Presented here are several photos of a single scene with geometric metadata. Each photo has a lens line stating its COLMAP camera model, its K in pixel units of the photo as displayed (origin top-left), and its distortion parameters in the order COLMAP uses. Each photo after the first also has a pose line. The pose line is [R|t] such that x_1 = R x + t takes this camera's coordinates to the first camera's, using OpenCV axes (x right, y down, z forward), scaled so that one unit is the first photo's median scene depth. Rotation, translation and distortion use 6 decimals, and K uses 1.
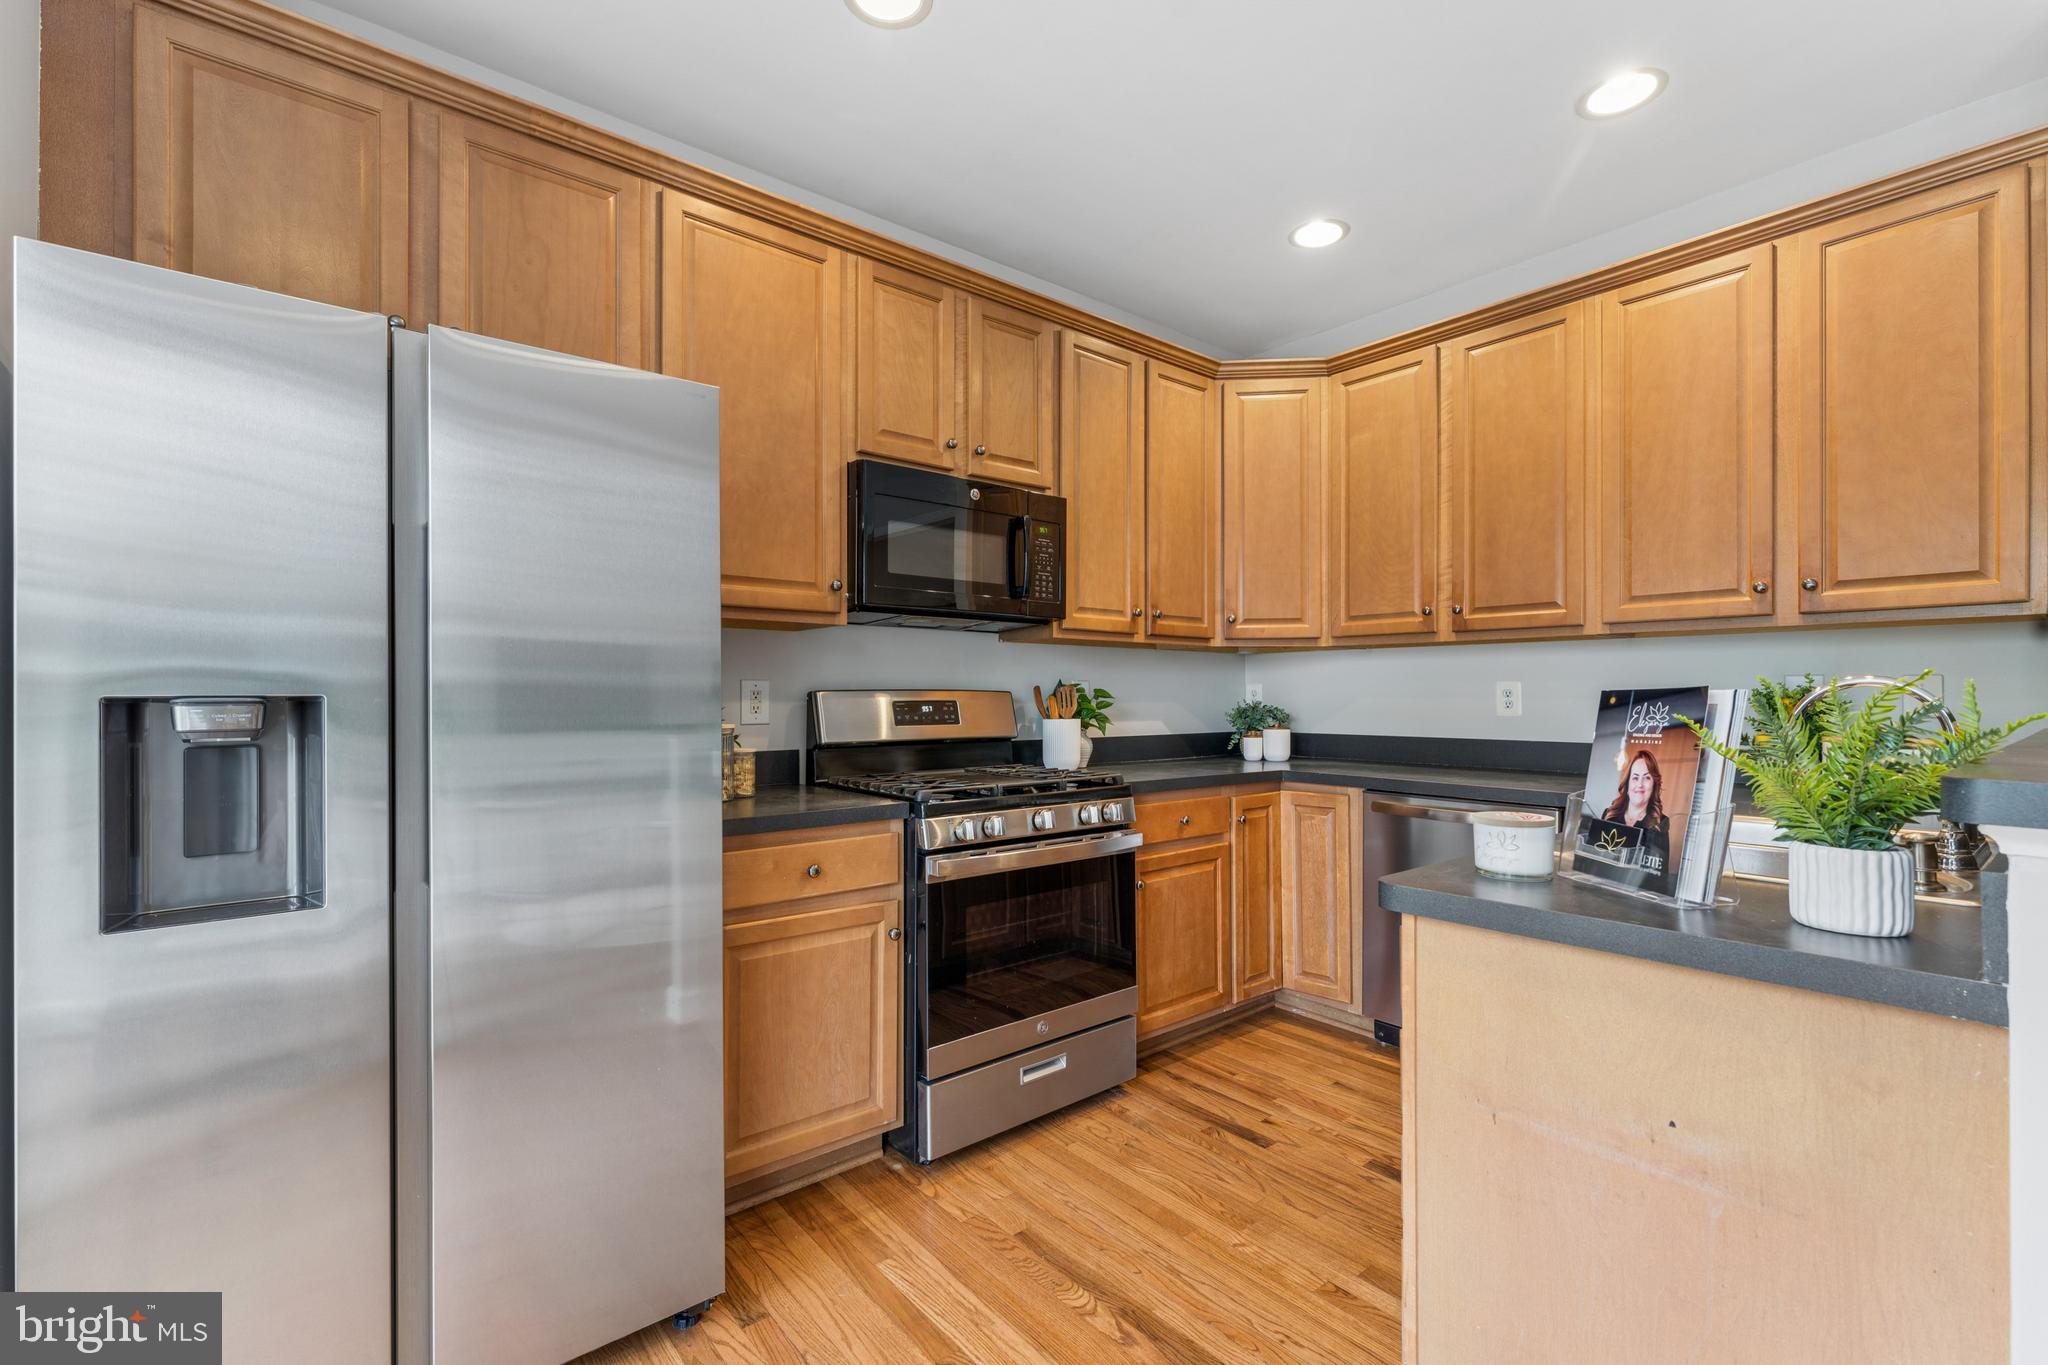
lens RADIAL K [[880.7, 0, 1023.2], [0, 880.7, 689.9], [0, 0, 1]] dist [0.002178, 0.000038]
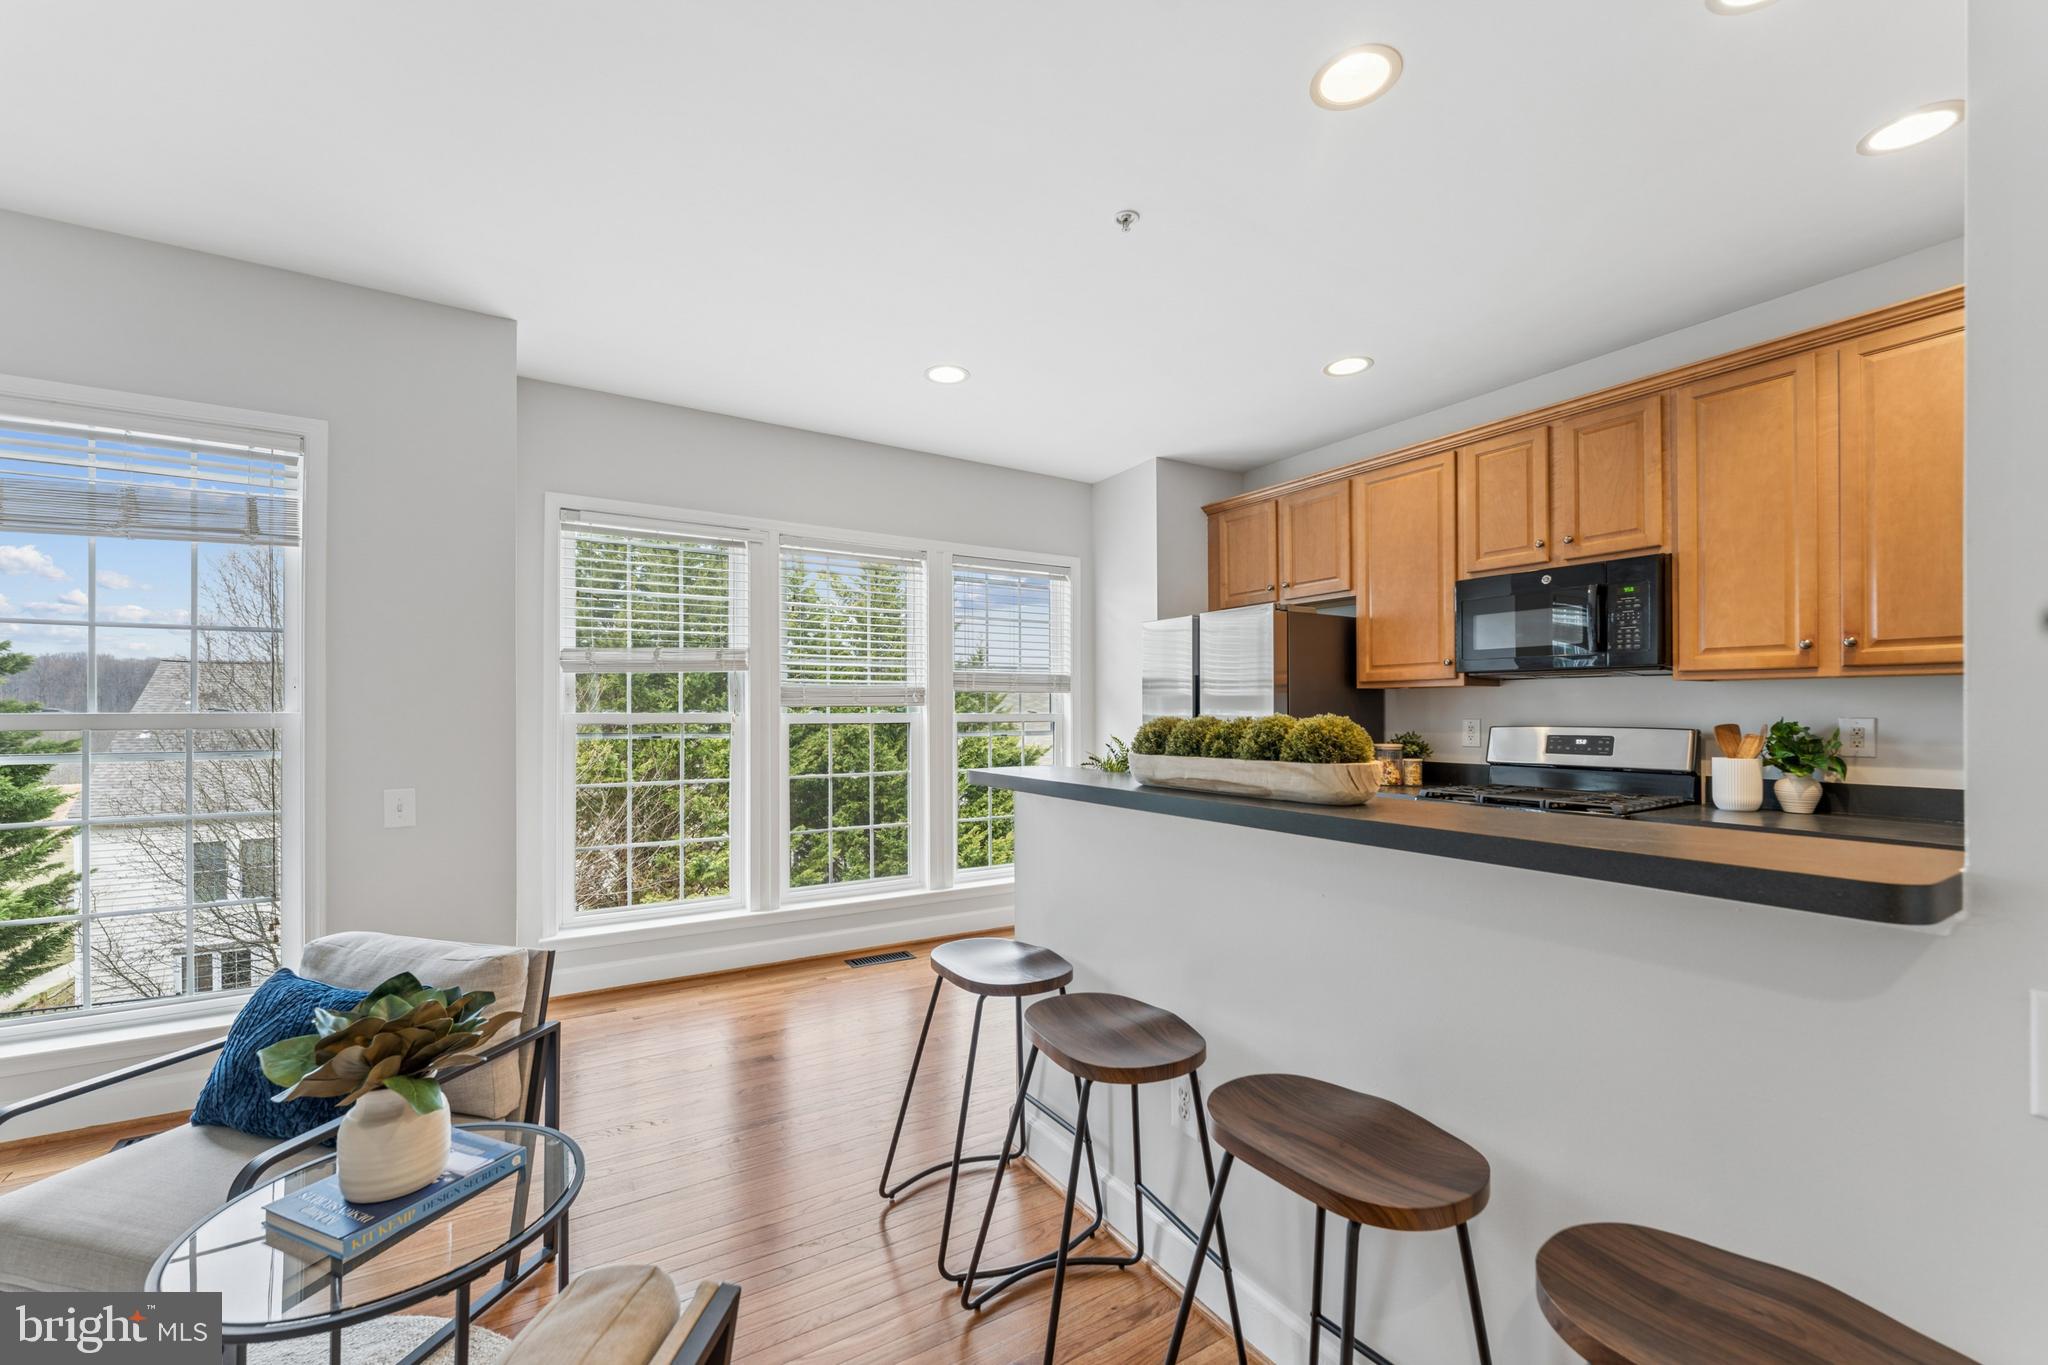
lens RADIAL K [[817.1, 0, 1023.2], [0, 817.1, 701.5], [0, 0, 1]] dist [-0.007525, -0.000326]
pose [[-0.118855, -0.016334, -0.992777, 1.163061], [0.003385, 0.999852, -0.016856, -0.020000], [0.992906, -0.005363, -0.118782, 0.337627]]
